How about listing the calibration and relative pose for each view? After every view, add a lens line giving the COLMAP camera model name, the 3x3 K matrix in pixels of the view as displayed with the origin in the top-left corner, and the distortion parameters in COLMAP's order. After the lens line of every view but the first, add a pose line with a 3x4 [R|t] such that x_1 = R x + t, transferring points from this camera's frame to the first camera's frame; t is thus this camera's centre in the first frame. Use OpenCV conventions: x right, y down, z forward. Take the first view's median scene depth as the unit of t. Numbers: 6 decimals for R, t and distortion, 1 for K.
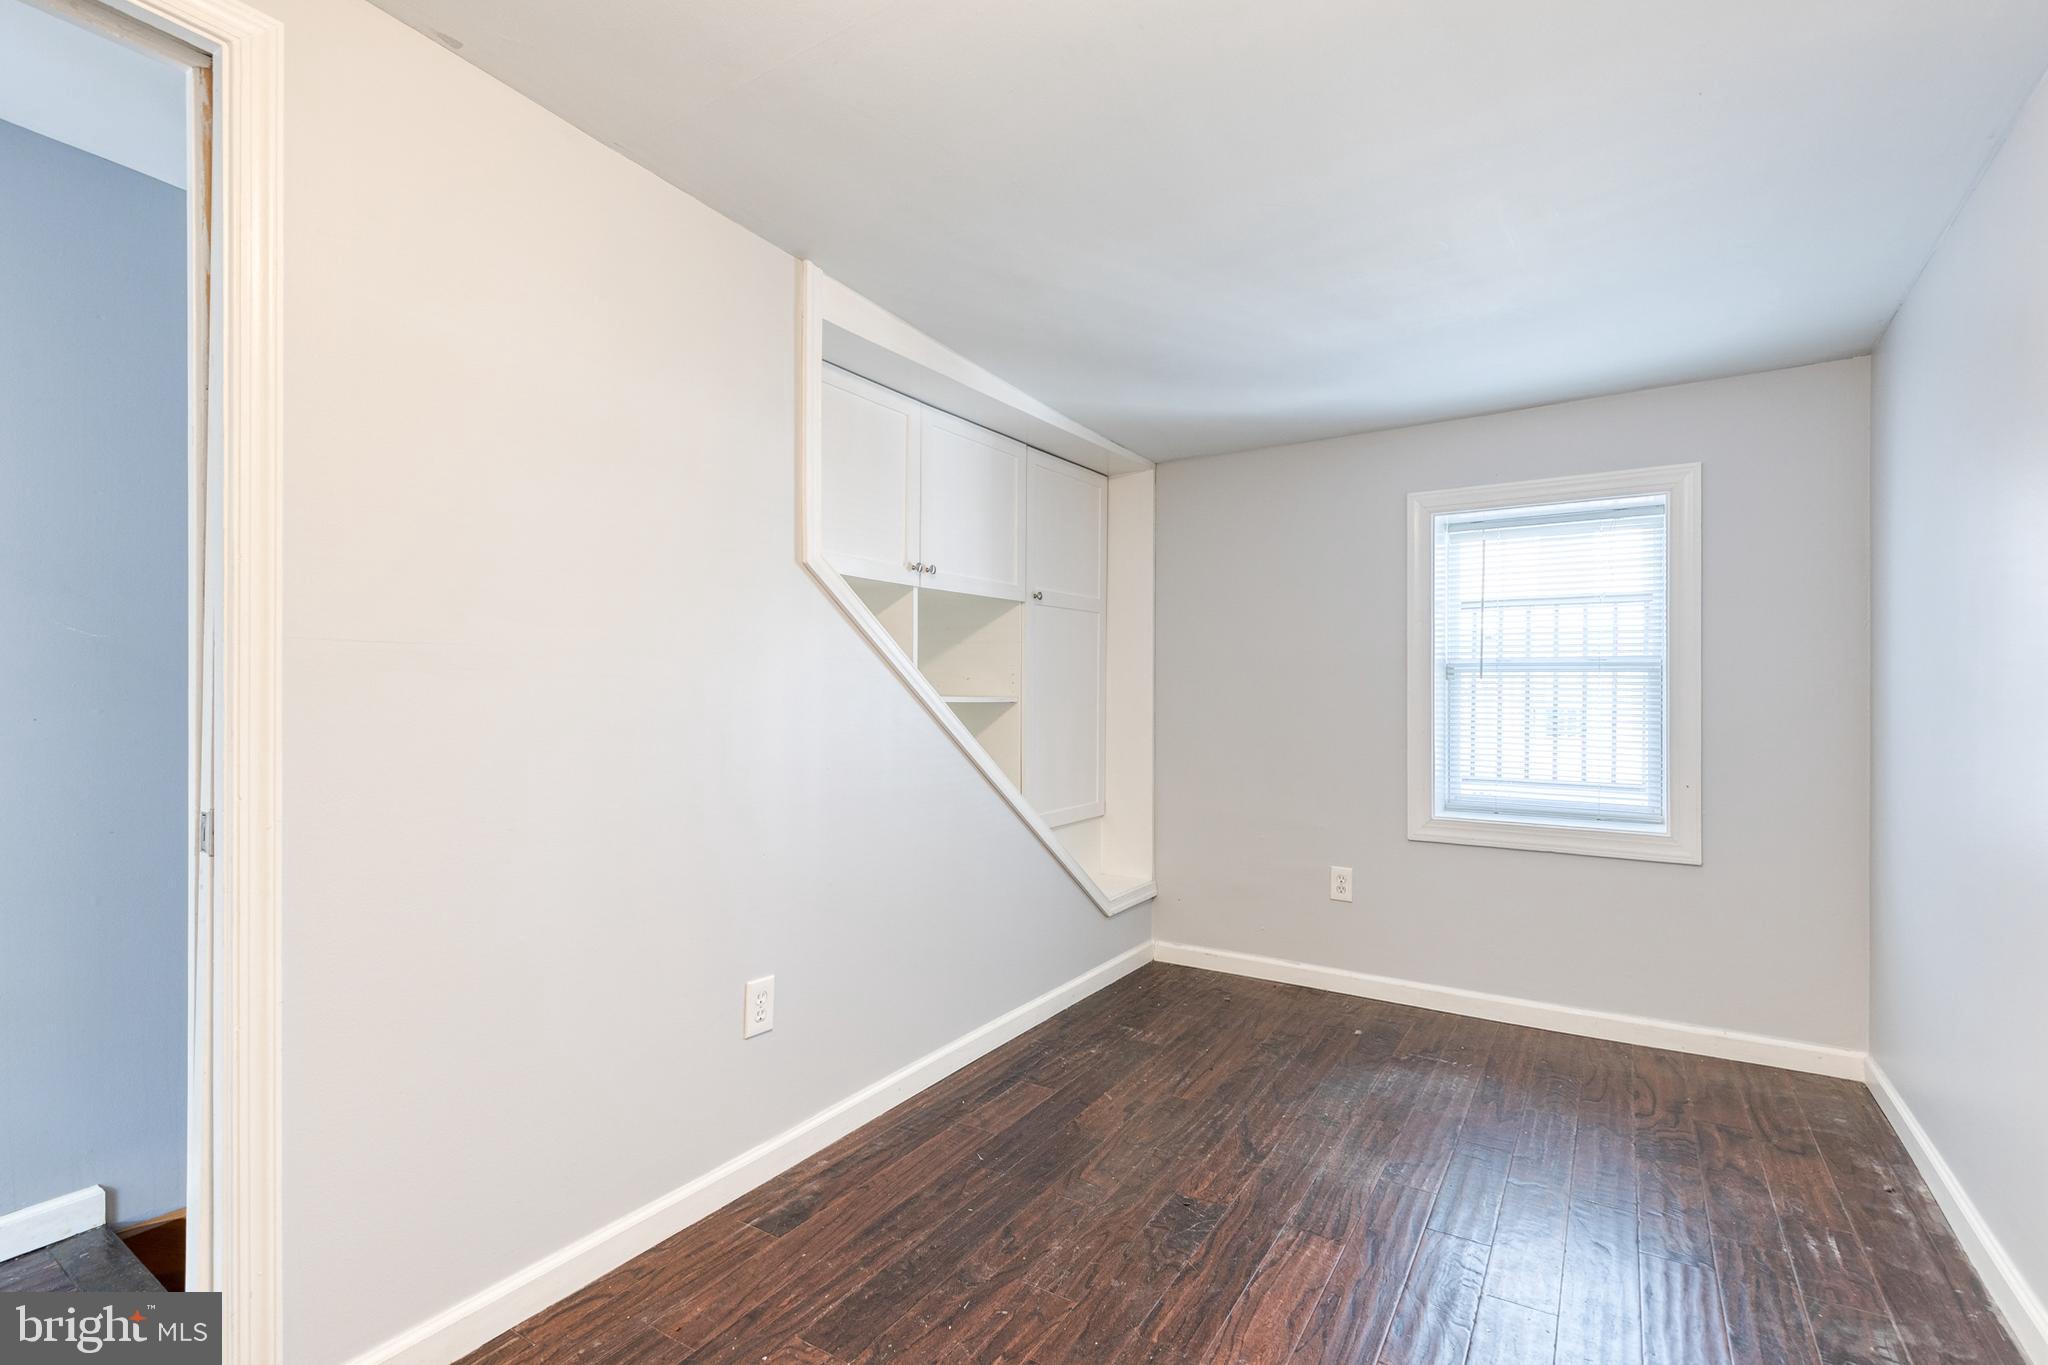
lens RADIAL K [[919.4, 0, 1044.9], [0, 919.4, 673.6], [0, 0, 1]] dist [0.007054, -0.000748]
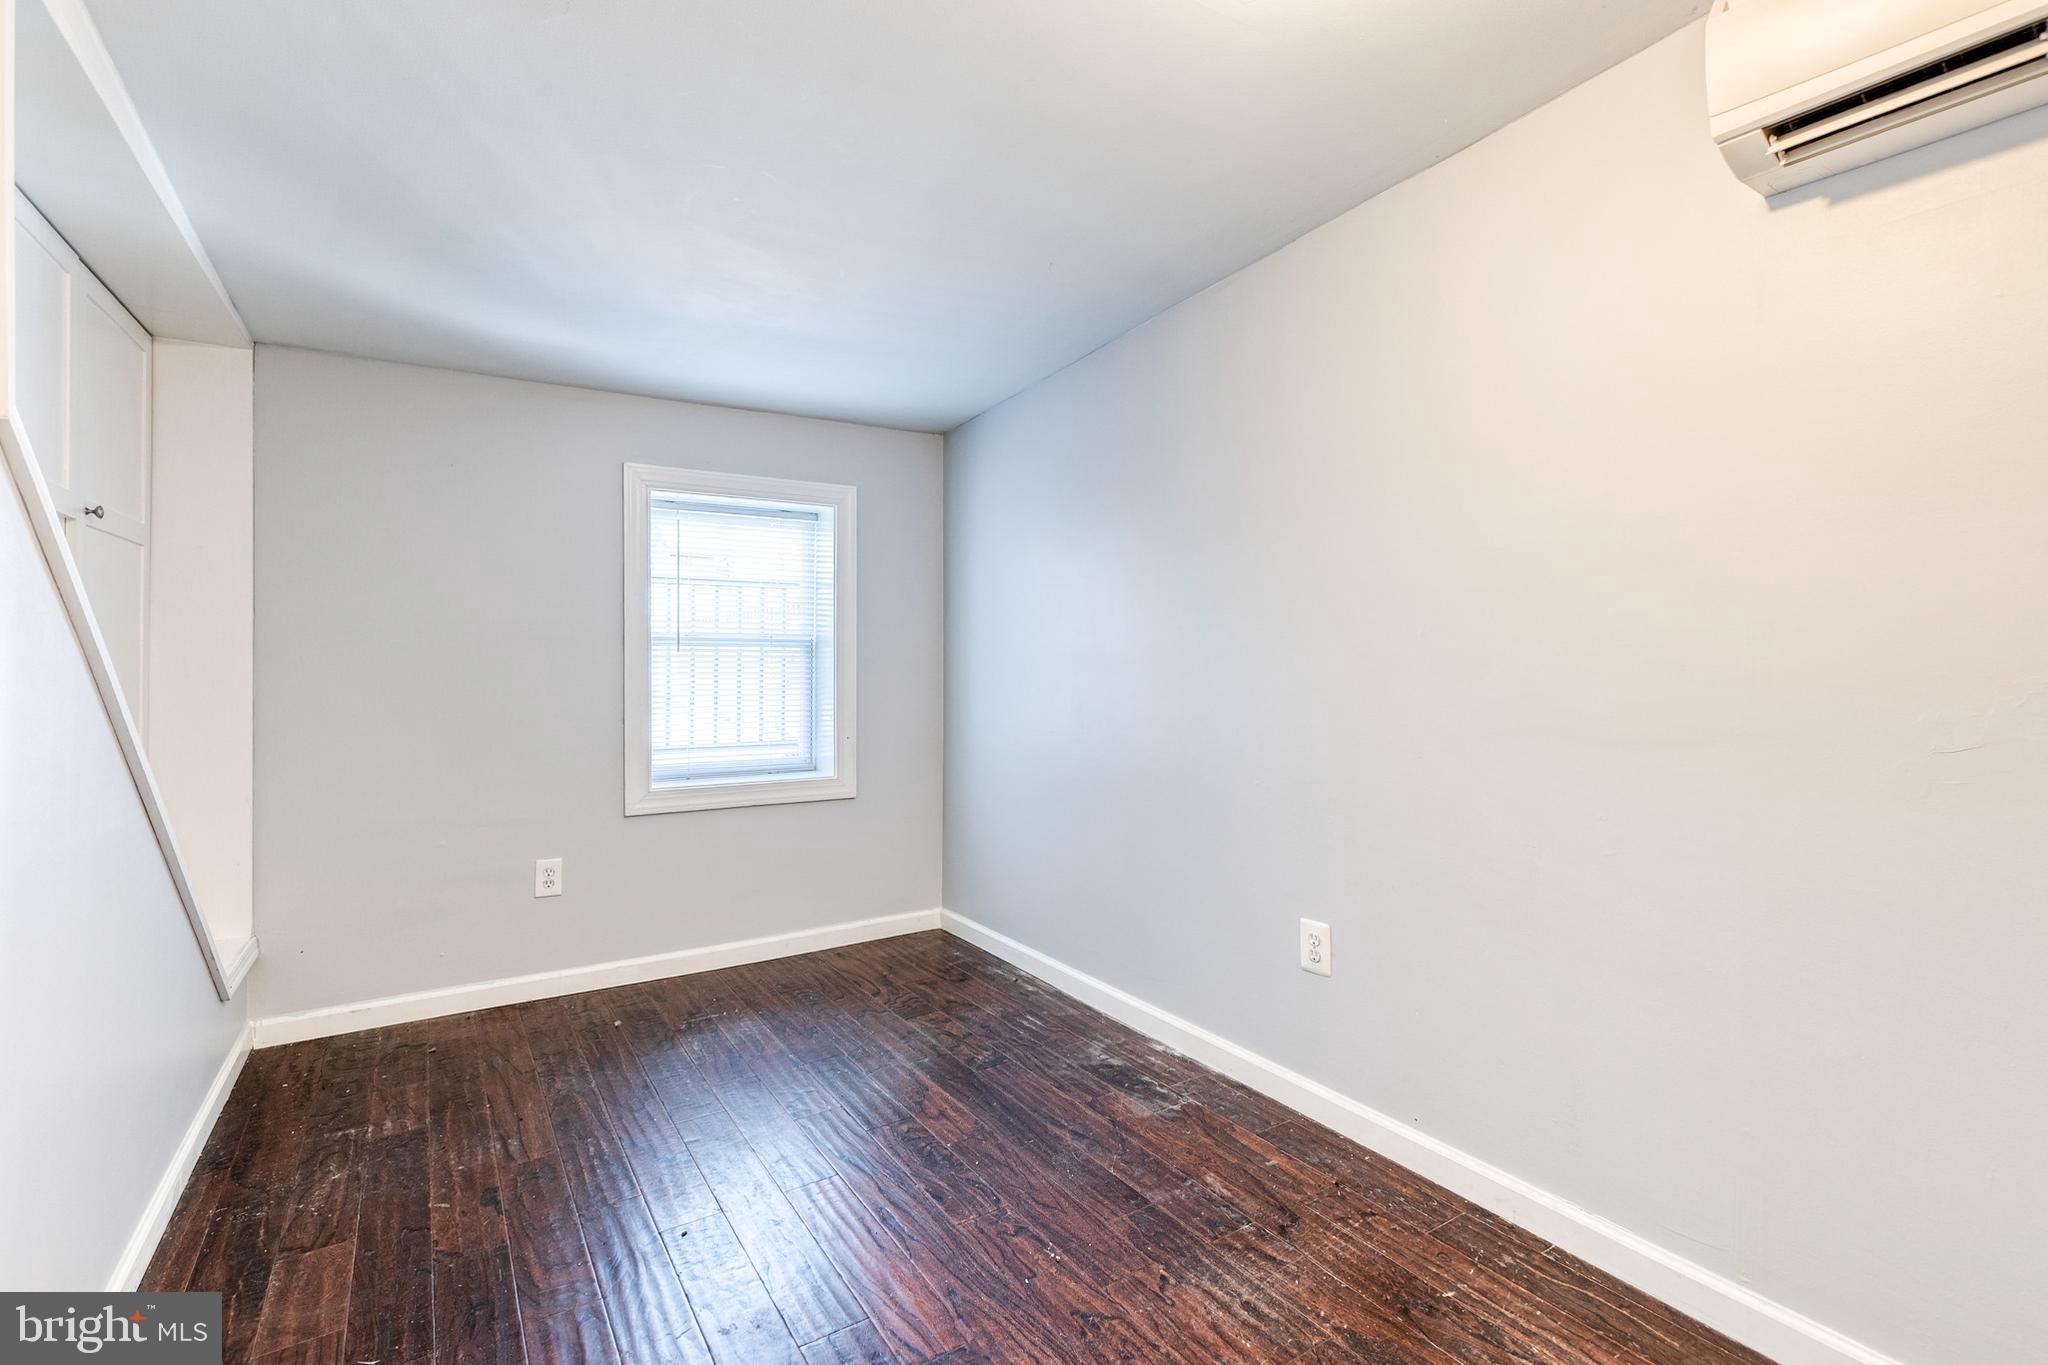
lens RADIAL K [[945.1, 0, 1031.3], [0, 945.1, 652.1], [0, 0, 1]] dist [0.013293, -0.001036]
pose [[0.430144, 0.005289, 0.902745, -0.354547], [-0.015271, 0.999882, 0.001418, -0.002347], [-0.902631, -0.014396, 0.430175, 0.191870]]
